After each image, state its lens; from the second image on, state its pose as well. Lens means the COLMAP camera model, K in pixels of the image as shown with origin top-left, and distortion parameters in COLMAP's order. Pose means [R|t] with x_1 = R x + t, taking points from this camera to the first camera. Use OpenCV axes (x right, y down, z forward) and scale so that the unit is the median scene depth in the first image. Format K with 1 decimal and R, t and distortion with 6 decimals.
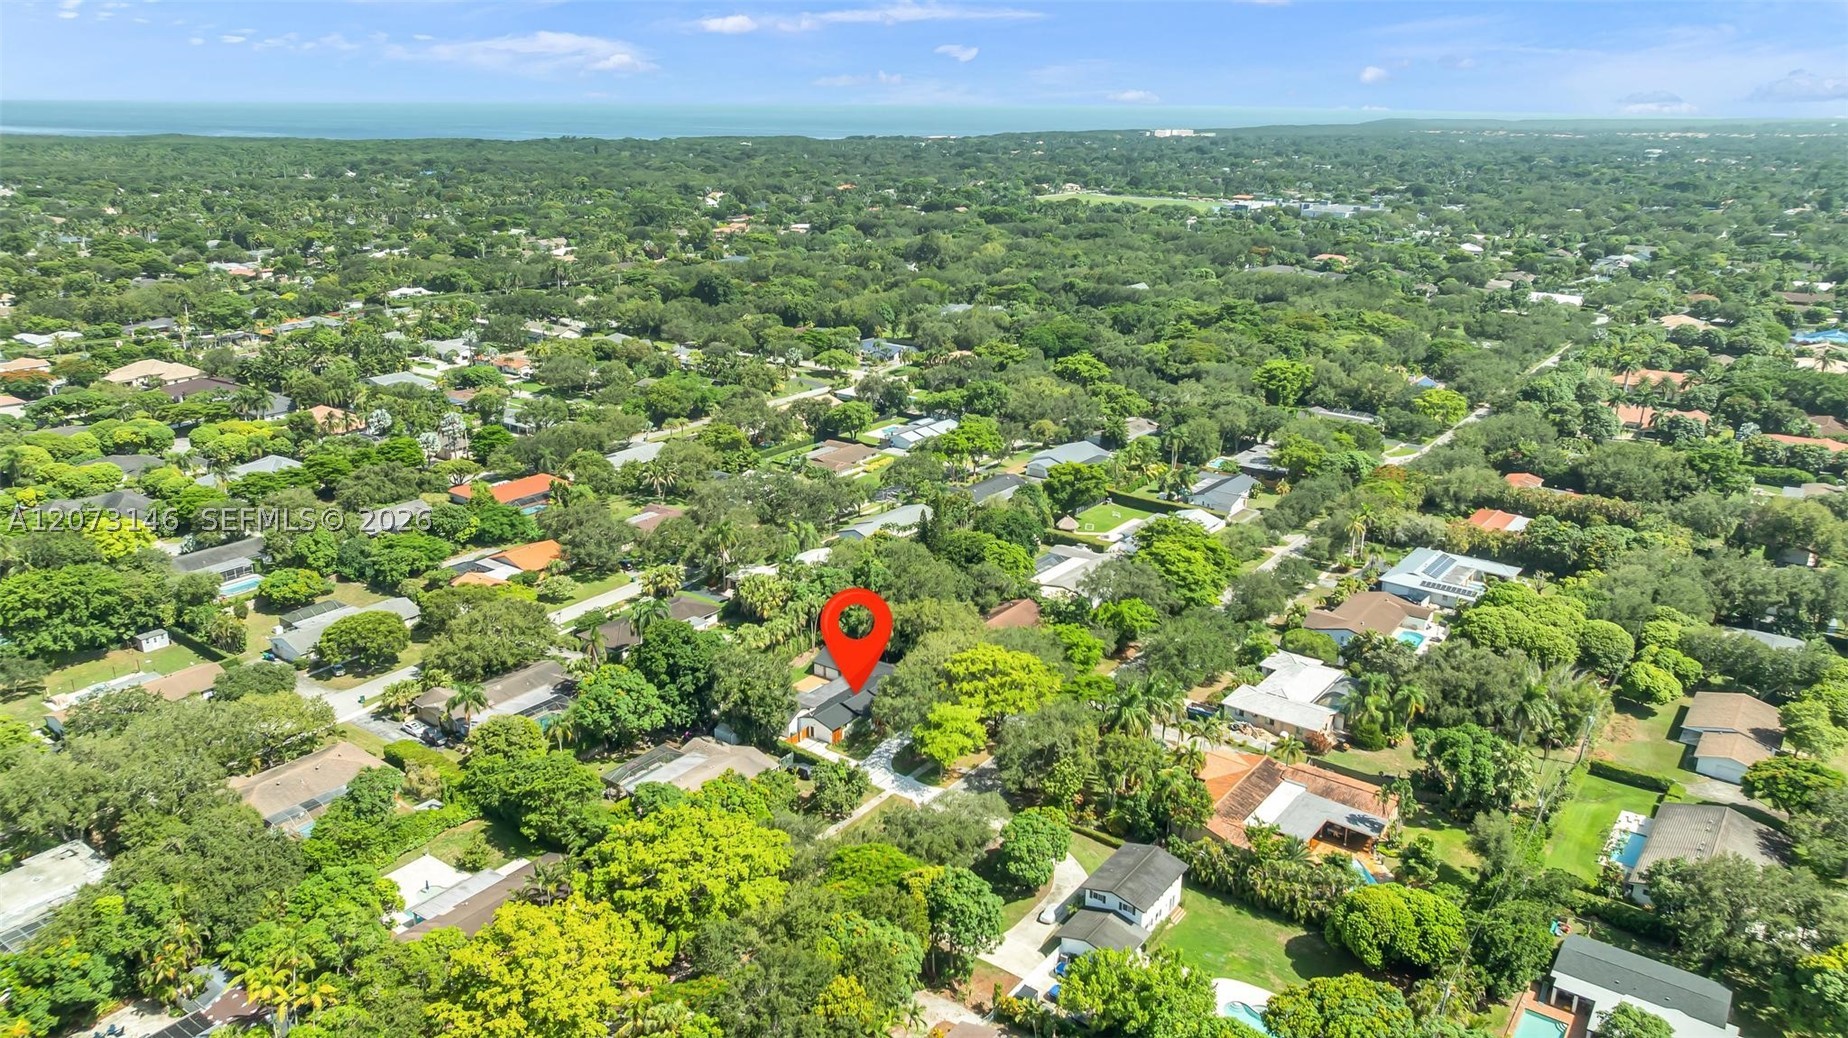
lens RADIAL K [[1295.1, 0, 923.2], [0, 1295.1, 516.2], [0, 0, 1]] dist [-0.024861, 0.010747]
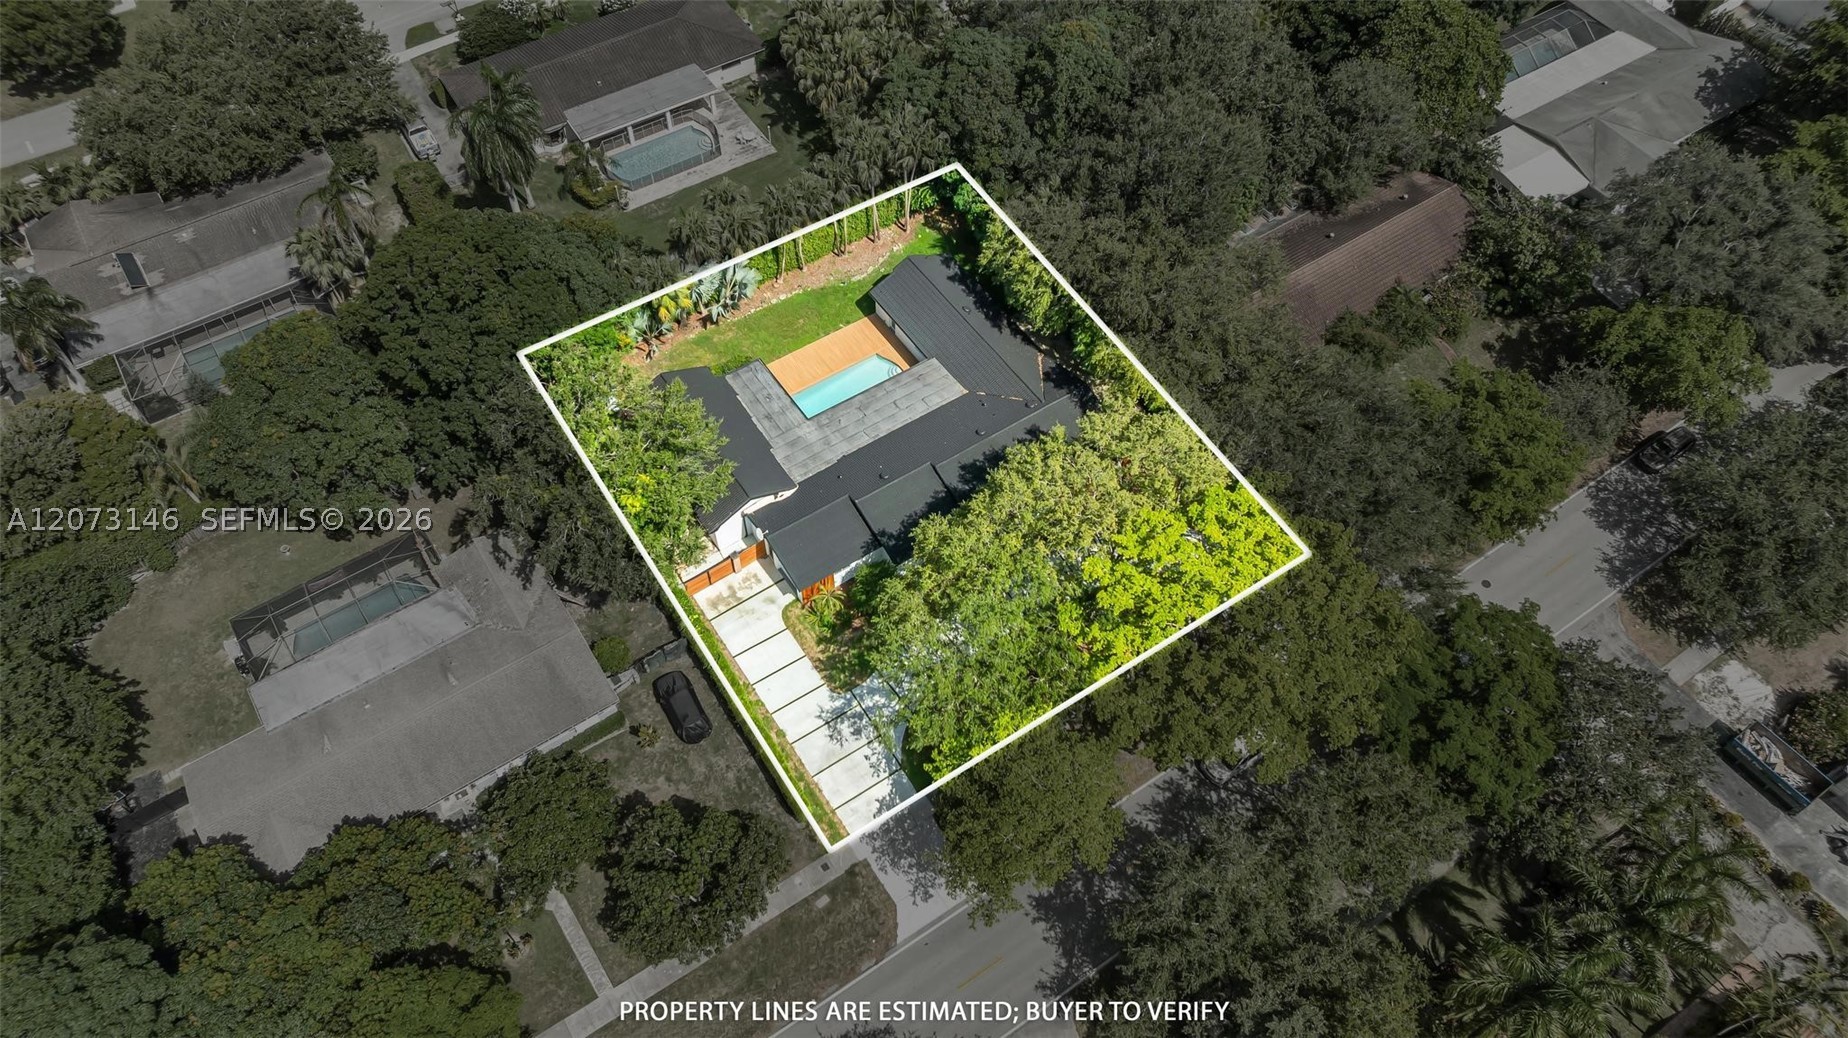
lens RADIAL K [[1295.1, 0, 923.1], [0, 1295.1, 510.7], [0, 0, 1]] dist [-0.024861, 0.010747]
pose [[0.940251, 0.284453, -0.187122, 0.036599], [-0.112896, 0.778952, 0.616838, -0.111694], [0.321220, -0.558857, 0.764524, 0.727254]]
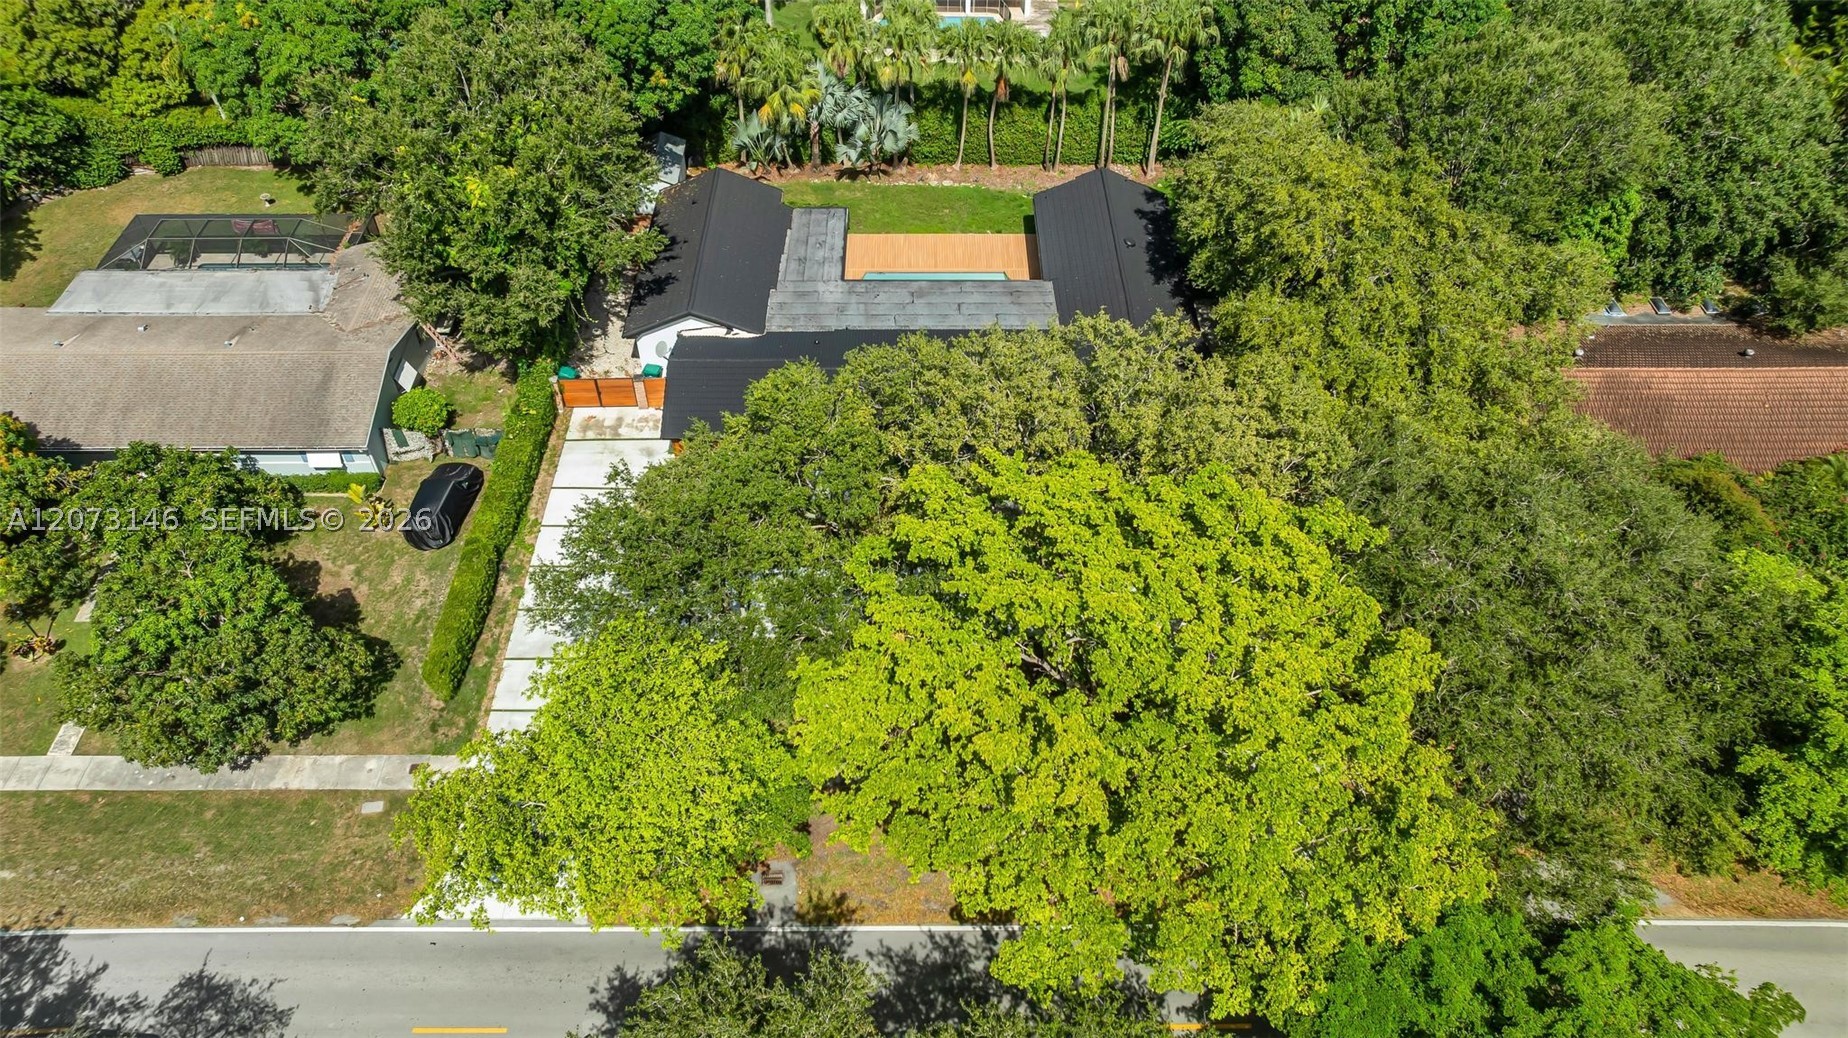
lens RADIAL K [[1295.1, 0, 932.5], [0, 1295.1, 520.1], [0, 0, 1]] dist [-0.024861, 0.010747]
pose [[0.600190, 0.576238, -0.554727, 0.135945], [-0.252627, 0.794599, 0.552080, 0.009075], [0.758915, -0.191214, 0.622483, 0.879913]]
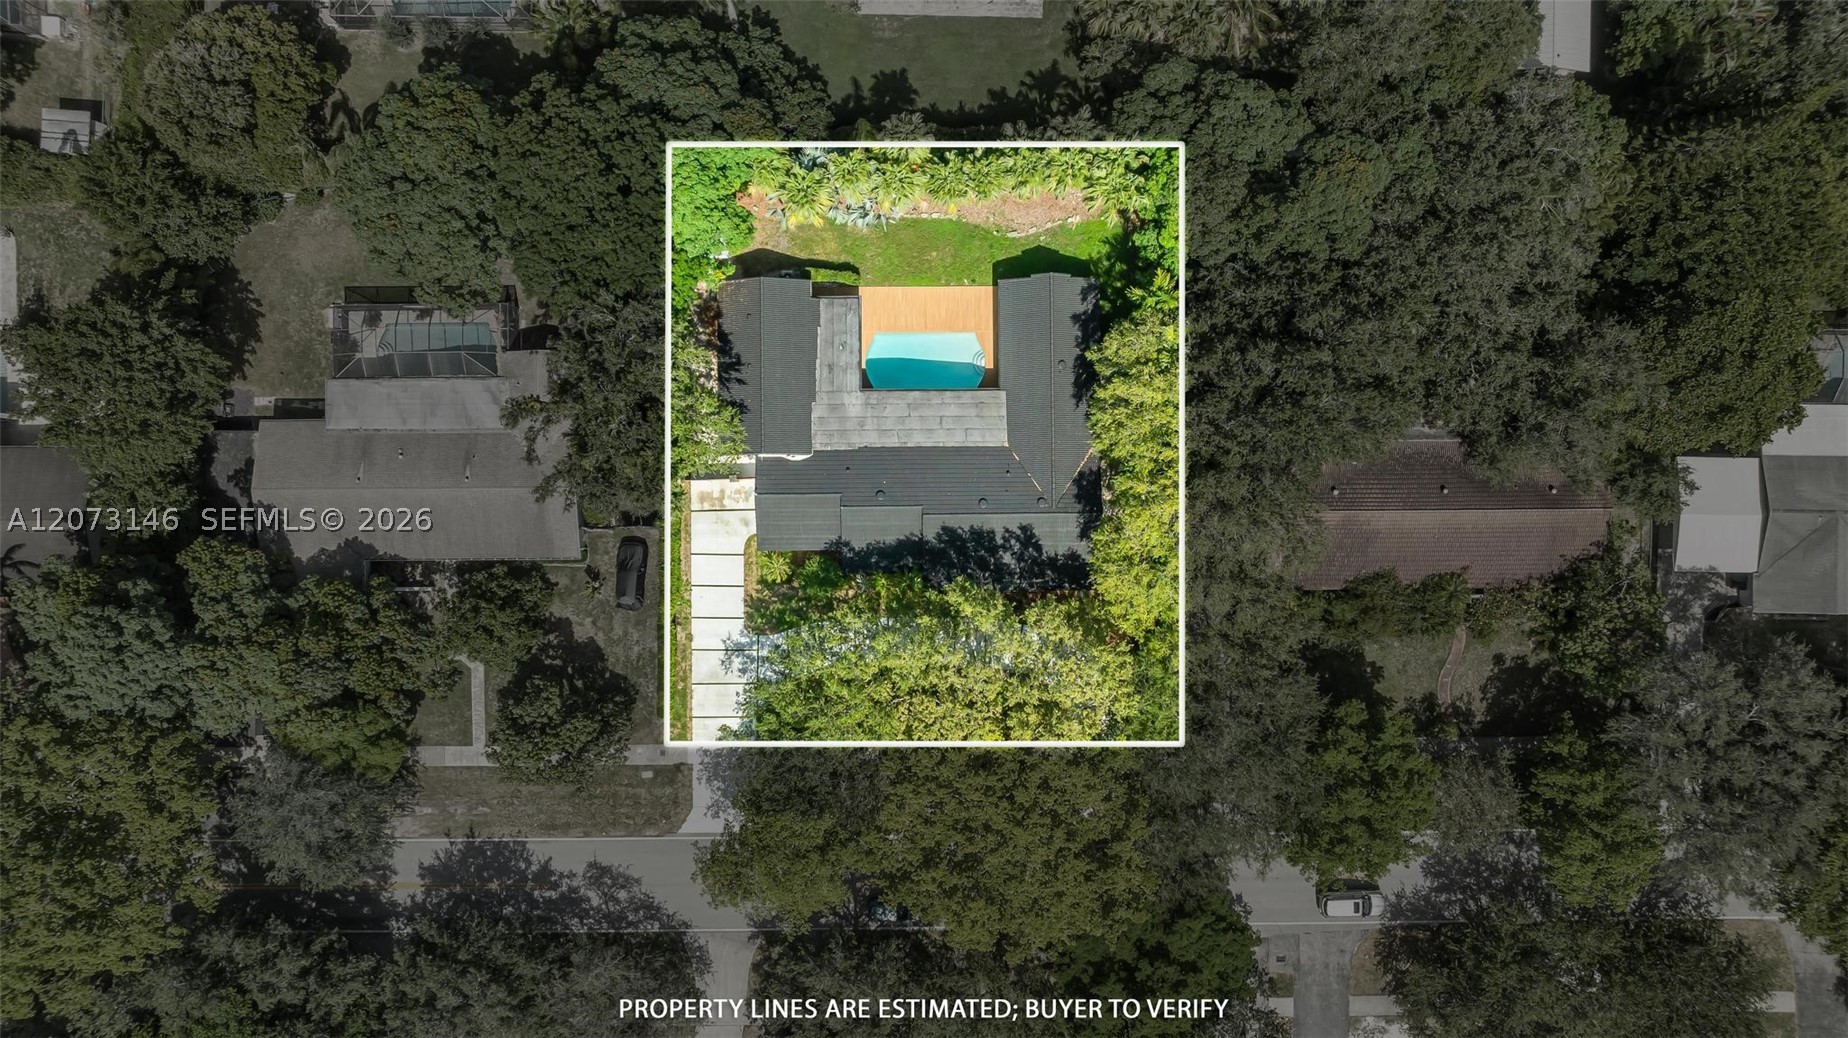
lens RADIAL K [[1295.1, 0, 927.7], [0, 1295.1, 518.5], [0, 0, 1]] dist [-0.024861, 0.010747]
pose [[0.596239, 0.802807, 0.000482, -0.043106], [-0.255491, 0.189182, 0.948122, -0.299666], [0.761068, -0.565430, 0.317908, 0.919933]]
